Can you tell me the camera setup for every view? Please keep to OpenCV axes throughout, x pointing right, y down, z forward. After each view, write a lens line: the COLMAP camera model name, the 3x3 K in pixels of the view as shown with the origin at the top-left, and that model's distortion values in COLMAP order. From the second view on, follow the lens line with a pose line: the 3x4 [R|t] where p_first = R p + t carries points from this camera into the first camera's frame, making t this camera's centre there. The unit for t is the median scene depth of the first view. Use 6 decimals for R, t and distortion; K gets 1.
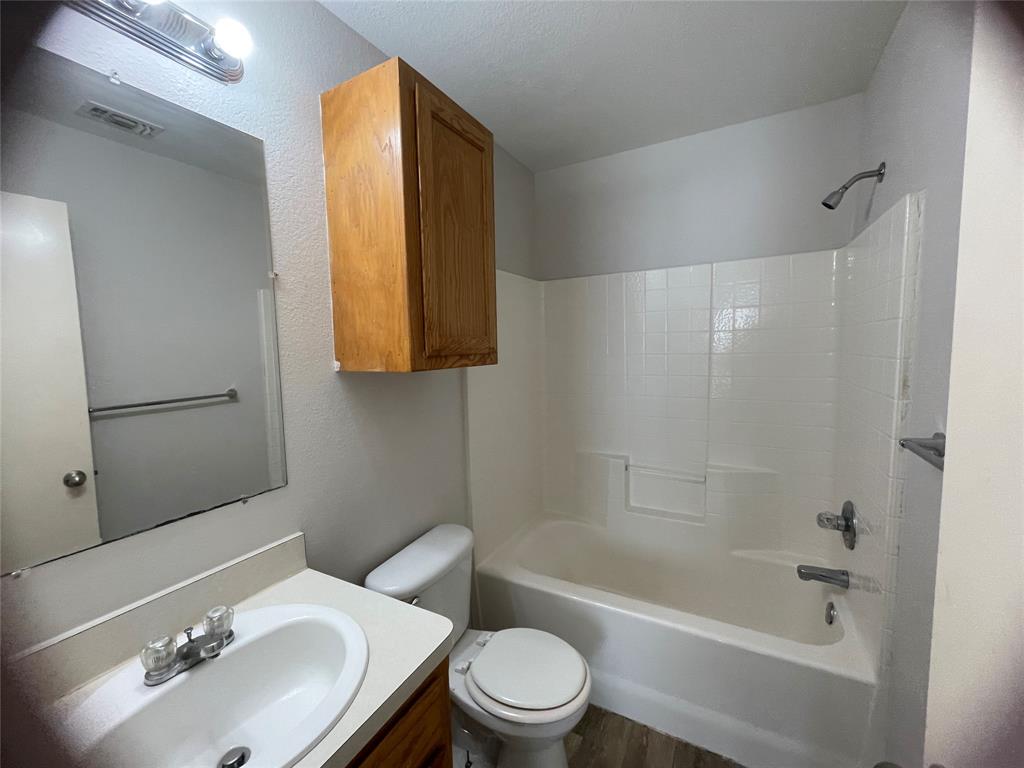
lens RADIAL K [[412.9, 0, 512.0], [0, 412.9, 384.0], [0, 0, 1]] dist [0.000773, -0.000101]
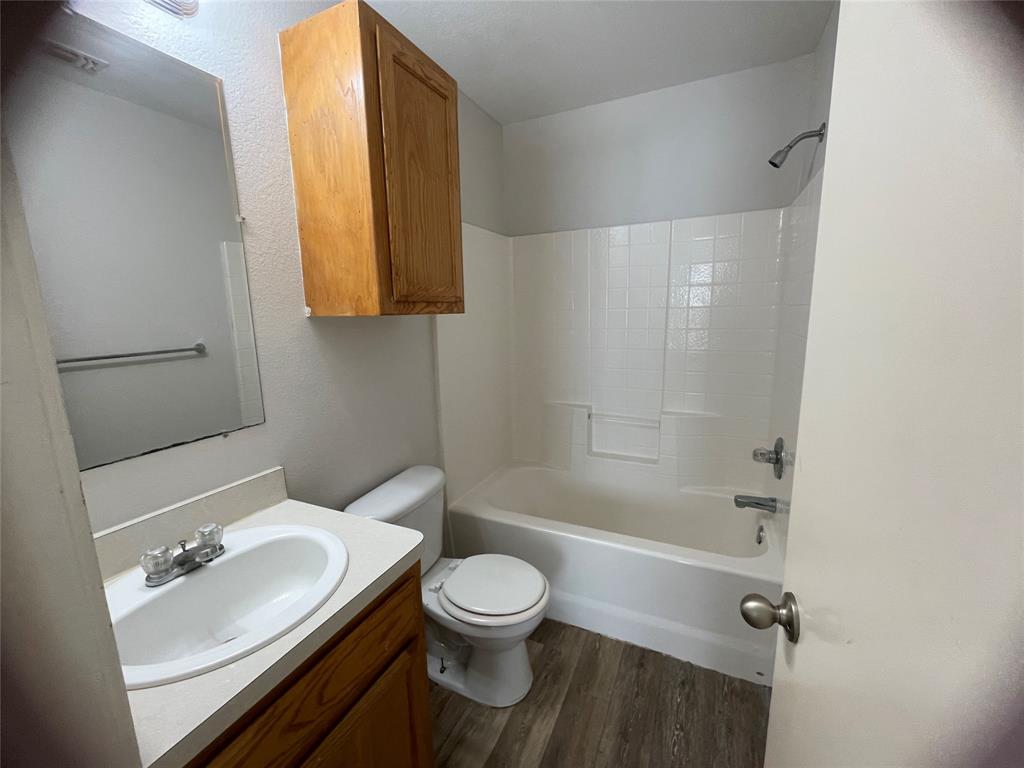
lens RADIAL K [[413.3, 0, 512.8], [0, 413.3, 383.2], [0, 0, 1]] dist [0.000326, 0.000130]
pose [[0.998140, -0.008104, 0.060426, 0.027122], [0.003102, 0.996593, 0.082415, 0.051922], [-0.060888, -0.082074, 0.994765, -0.082664]]
